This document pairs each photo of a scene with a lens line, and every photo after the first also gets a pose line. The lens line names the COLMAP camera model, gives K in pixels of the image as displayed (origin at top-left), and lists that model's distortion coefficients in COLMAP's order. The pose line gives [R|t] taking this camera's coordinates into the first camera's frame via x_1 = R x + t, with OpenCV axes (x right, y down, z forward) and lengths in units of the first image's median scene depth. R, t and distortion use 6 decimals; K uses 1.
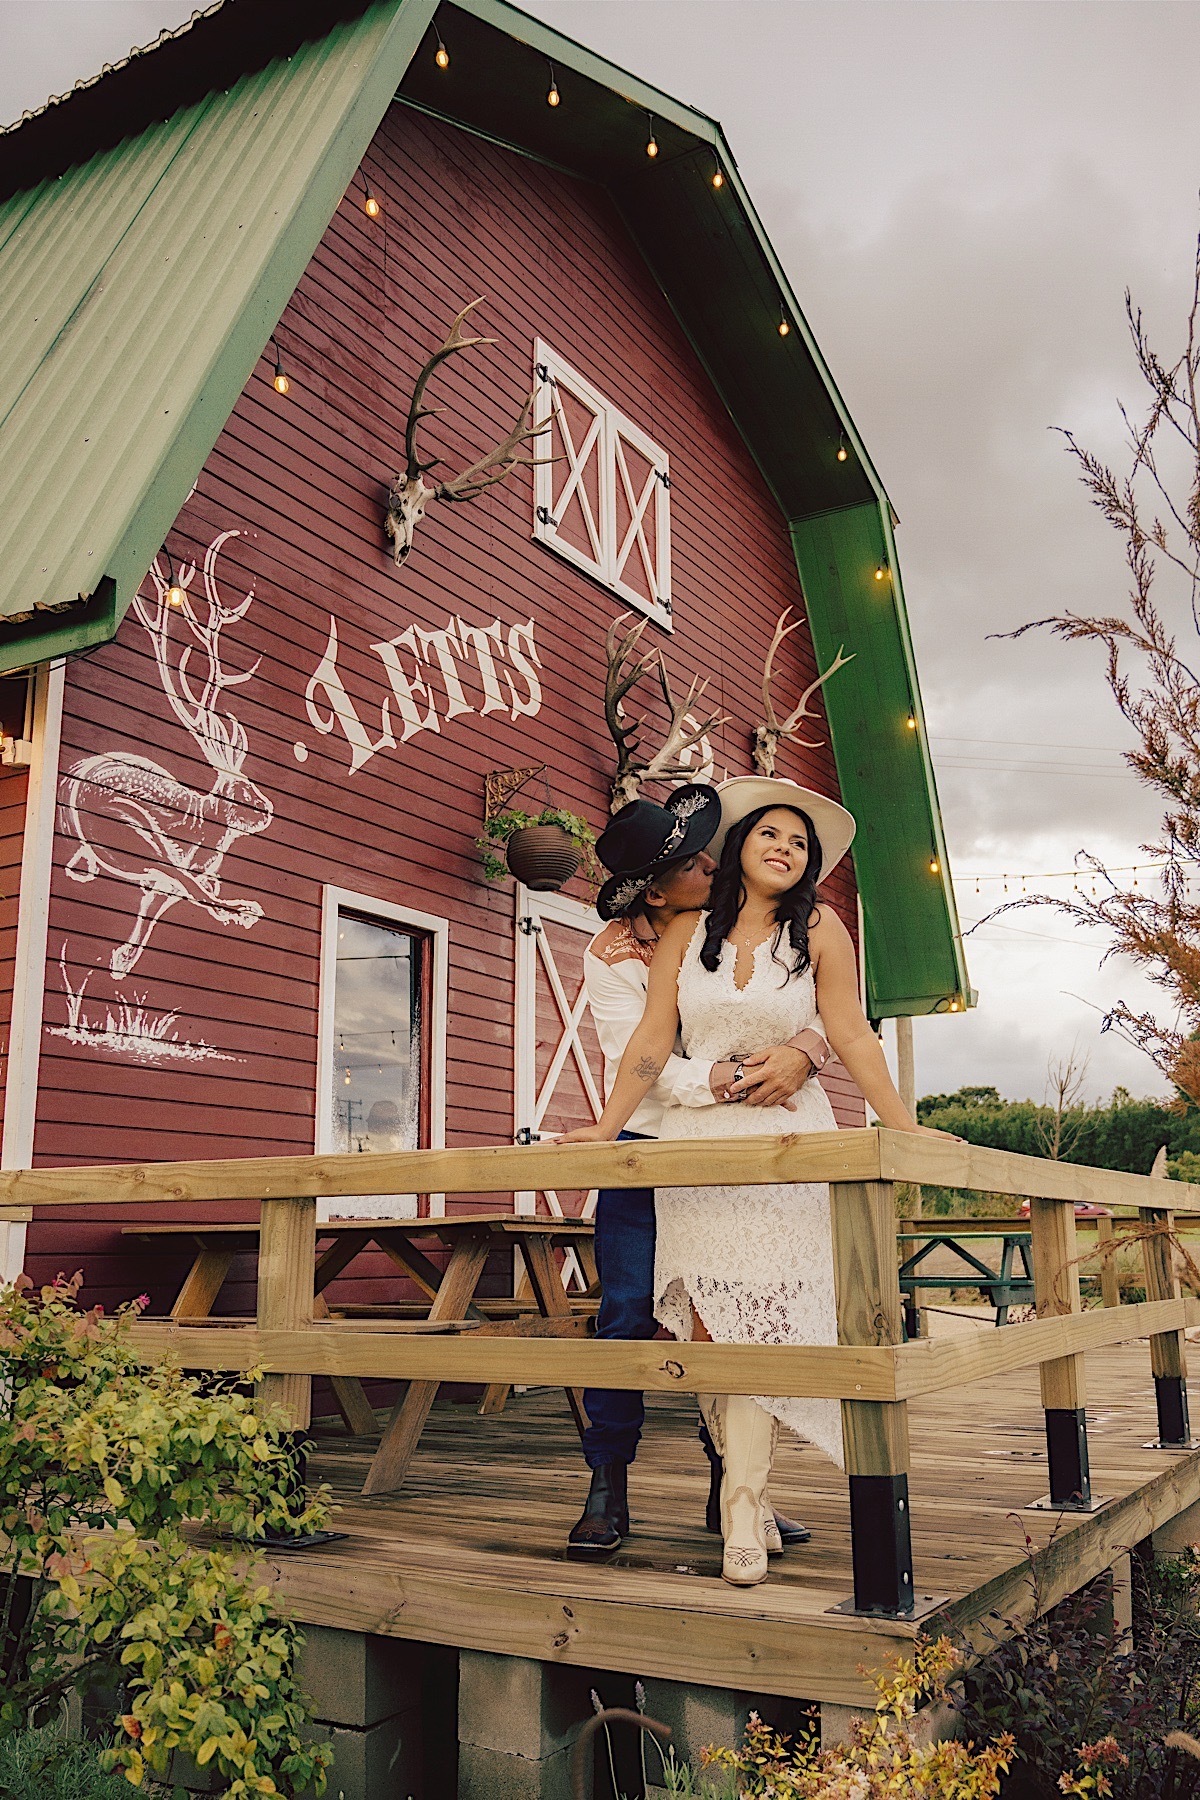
lens RADIAL K [[1538.5, 0, 624.1], [0, 1538.5, 937.6], [0, 0, 1]] dist [-0.008882, 0.000389]
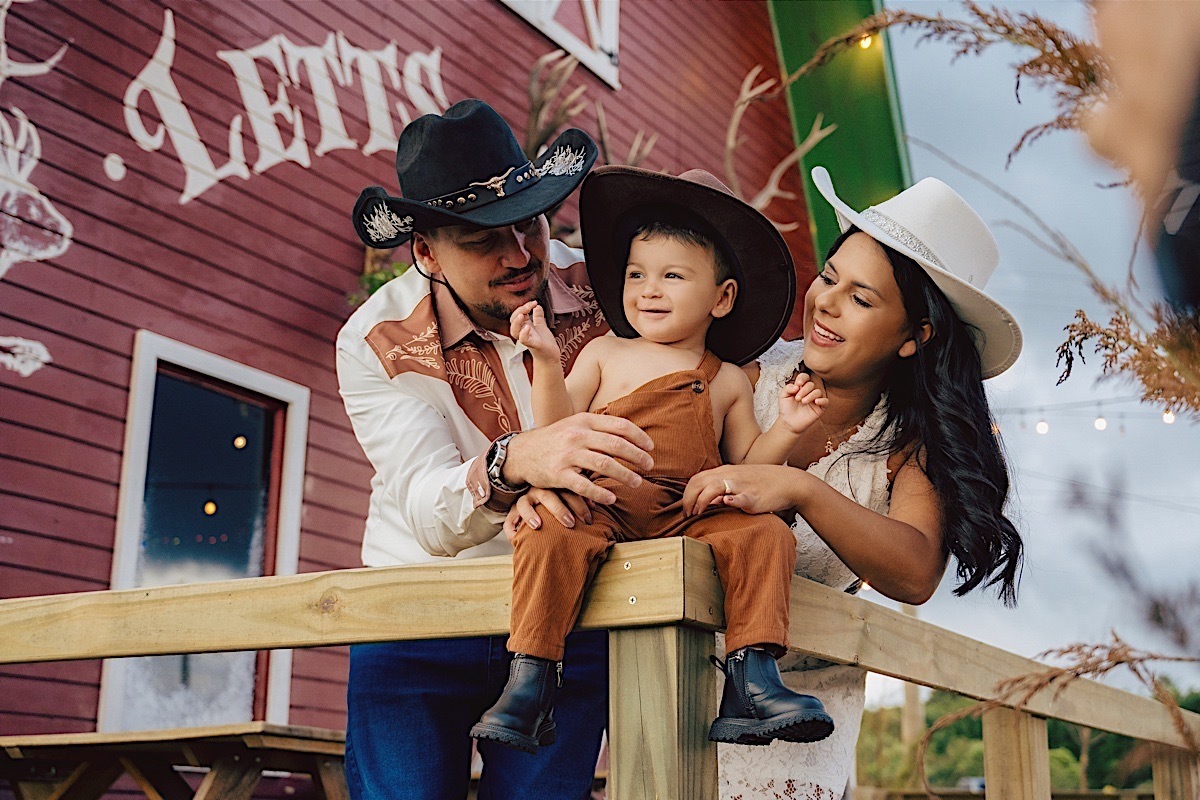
lens RADIAL K [[1615.4, 0, 596.0], [0, 1615.4, 395.8], [0, 0, 1]] dist [0.008216, 0.010354]
pose [[0.999517, 0.018982, -0.024593, 0.056870], [-0.020593, 0.997541, -0.066997, 0.043757], [0.023261, 0.067471, 0.997450, 0.137372]]
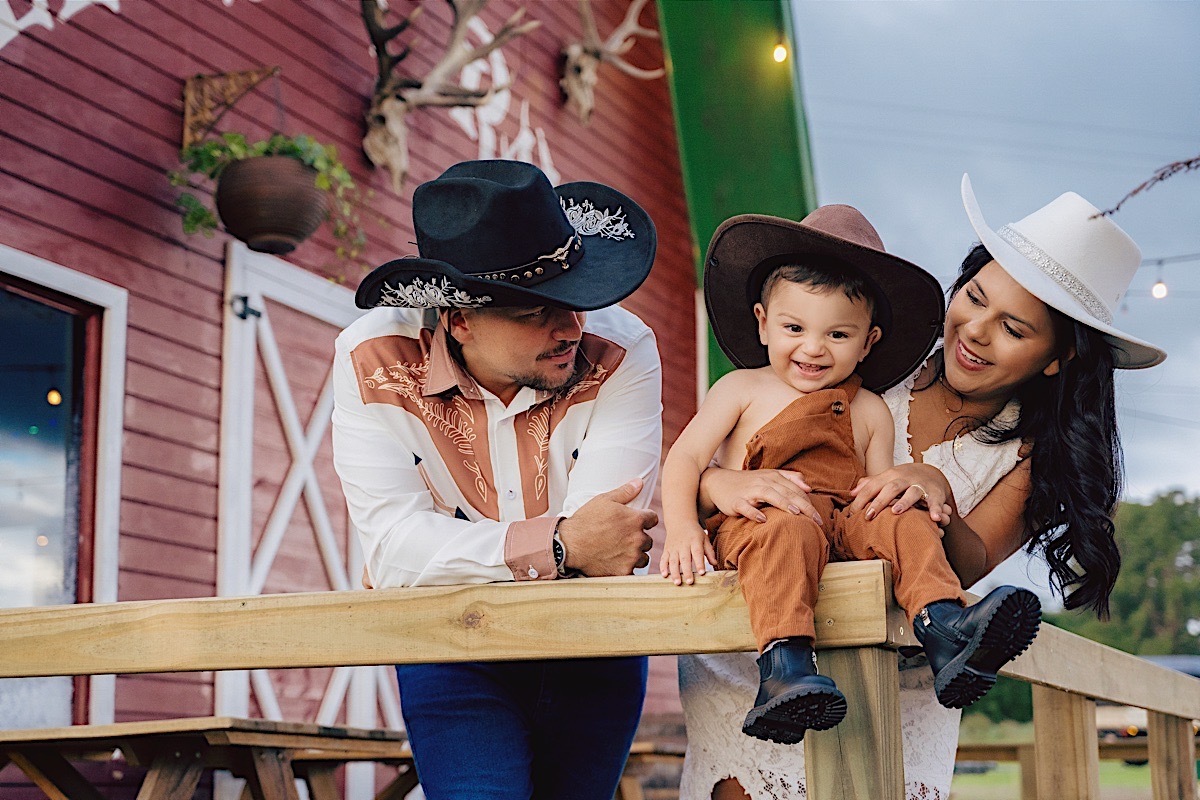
lens RADIAL K [[2089.0, 0, 597.5], [0, 2089.0, 401.8], [0, 0, 1]] dist [0.008890, 0.002107]
pose [[0.991907, 0.021964, 0.125051, -0.022421], [-0.023506, 0.999665, 0.010871, 0.020728], [-0.124770, -0.013722, 0.992091, 0.069046]]
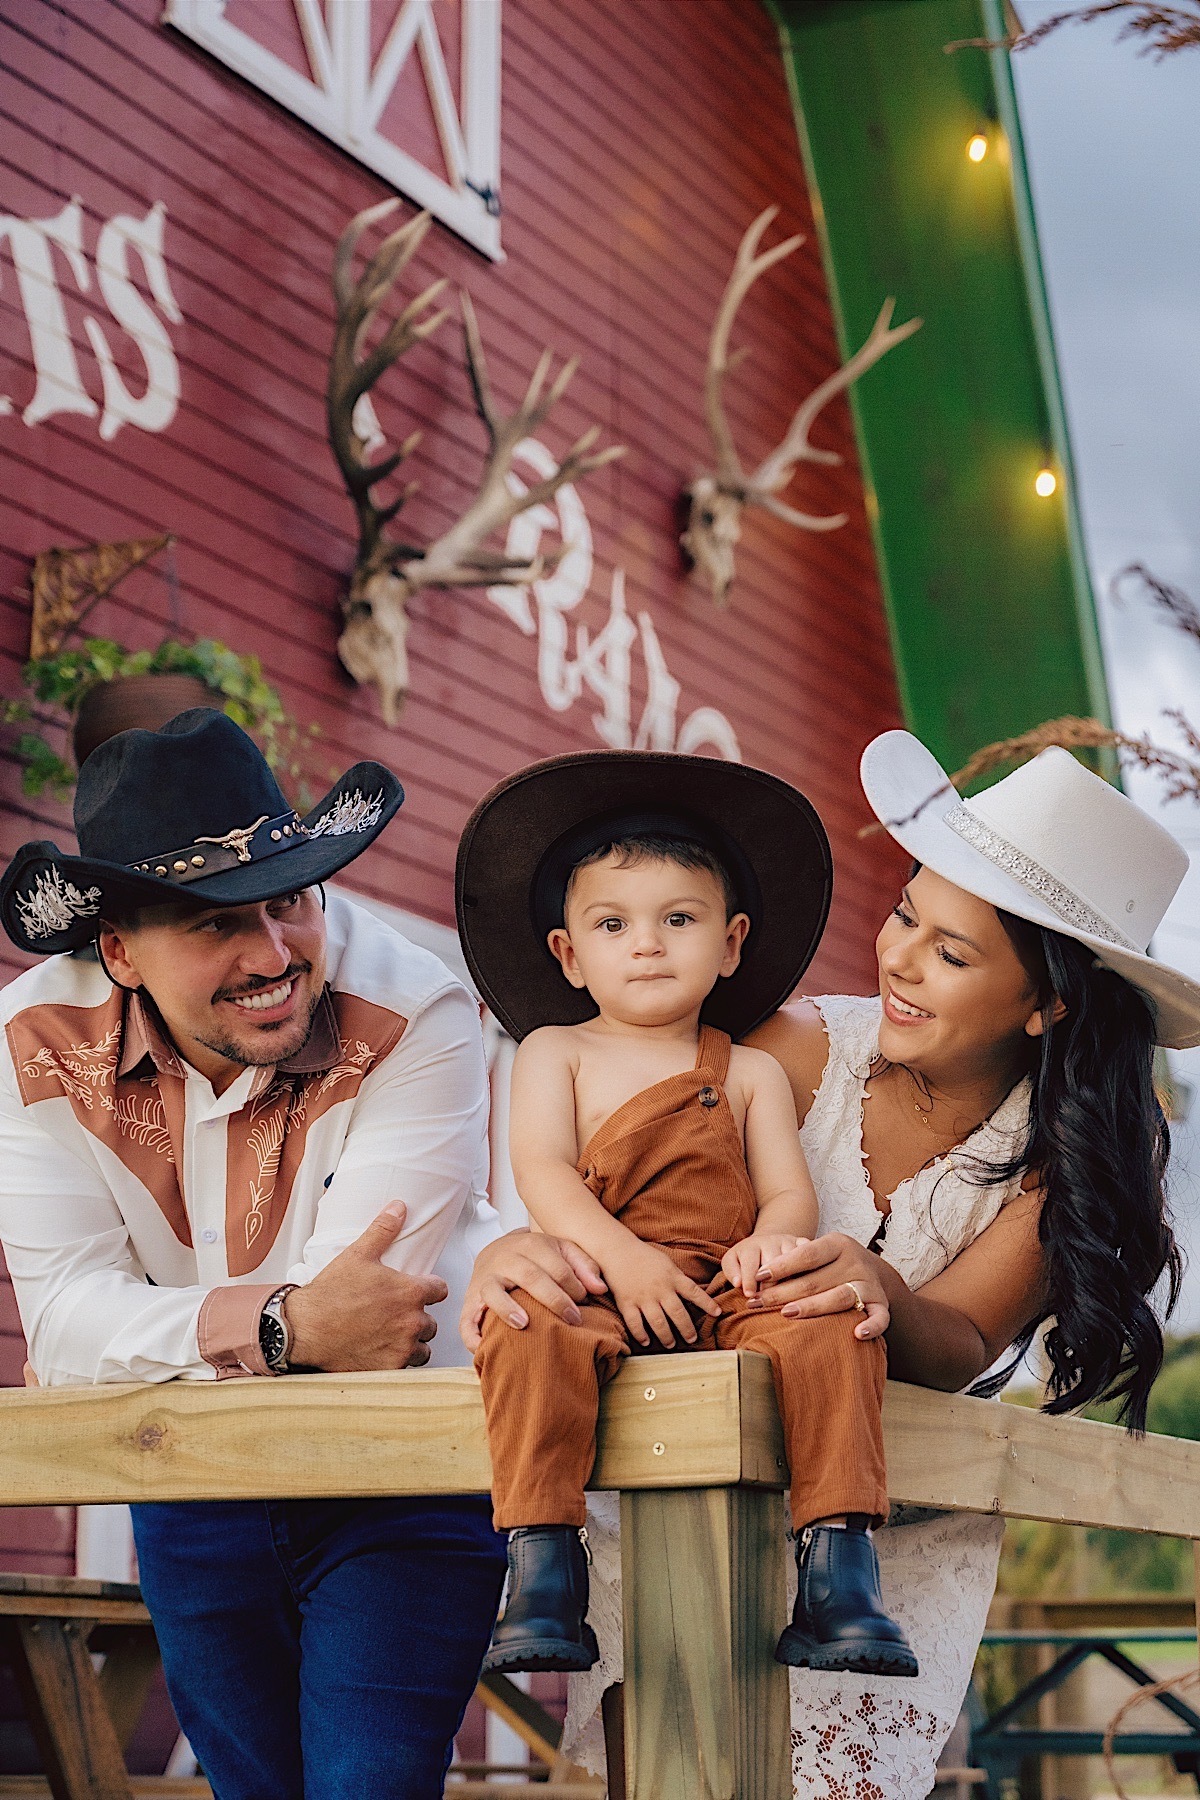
lens RADIAL K [[3352.8, 0, 608.9], [0, 3352.8, 907.5], [0, 0, 1]] dist [0.002250, 0.047439]
pose [[0.999176, 0.016298, 0.037165, 0.038271], [-0.015475, 0.999631, -0.022326, 0.011333], [-0.037515, 0.021732, 0.999060, 0.052914]]
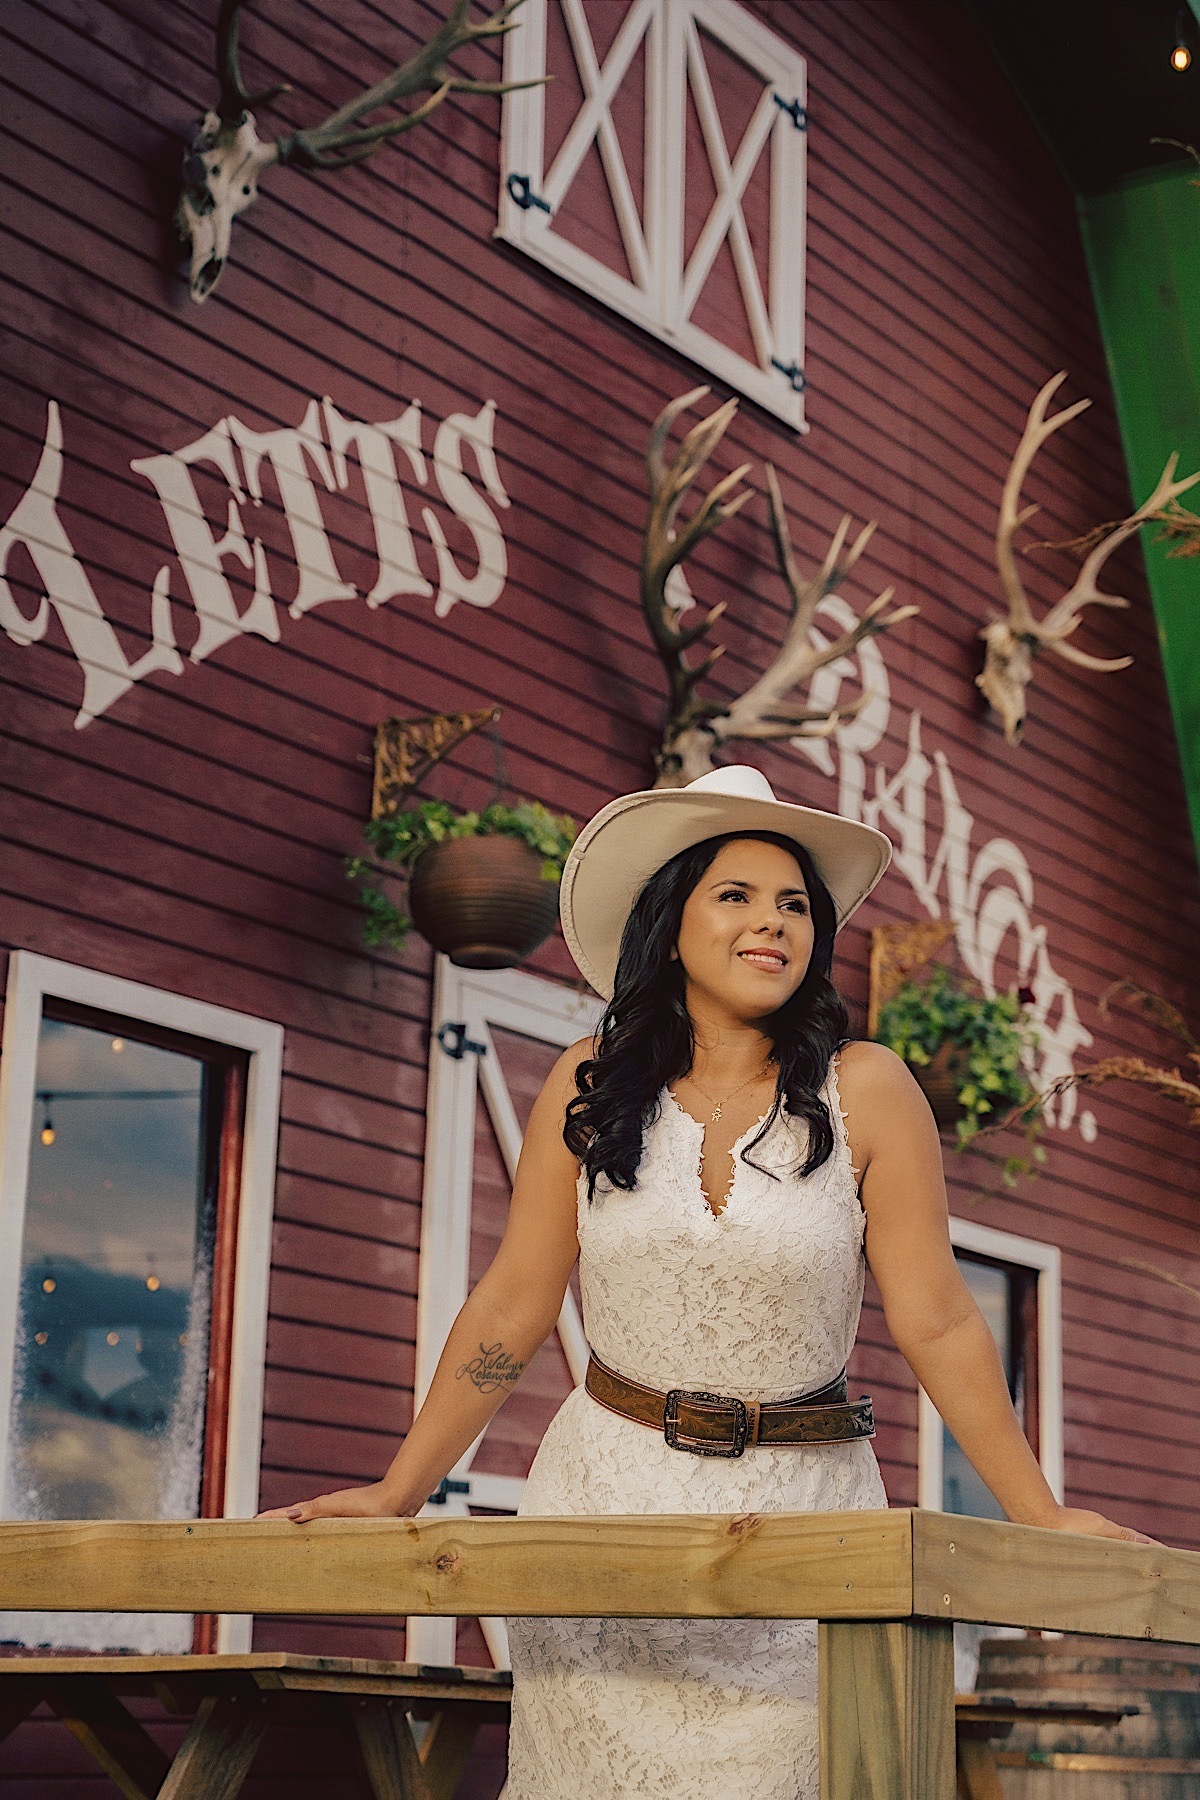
lens RADIAL K [[3297.7, 0, 603.4], [0, 3297.7, 862.5], [0, 0, 1]] dist [0.027557, -0.087306]
pose [[0.997511, 0.018460, -0.068055, 0.052875], [-0.022113, 0.998332, -0.053328, -0.009476], [0.066957, 0.054700, 0.996255, -0.025843]]
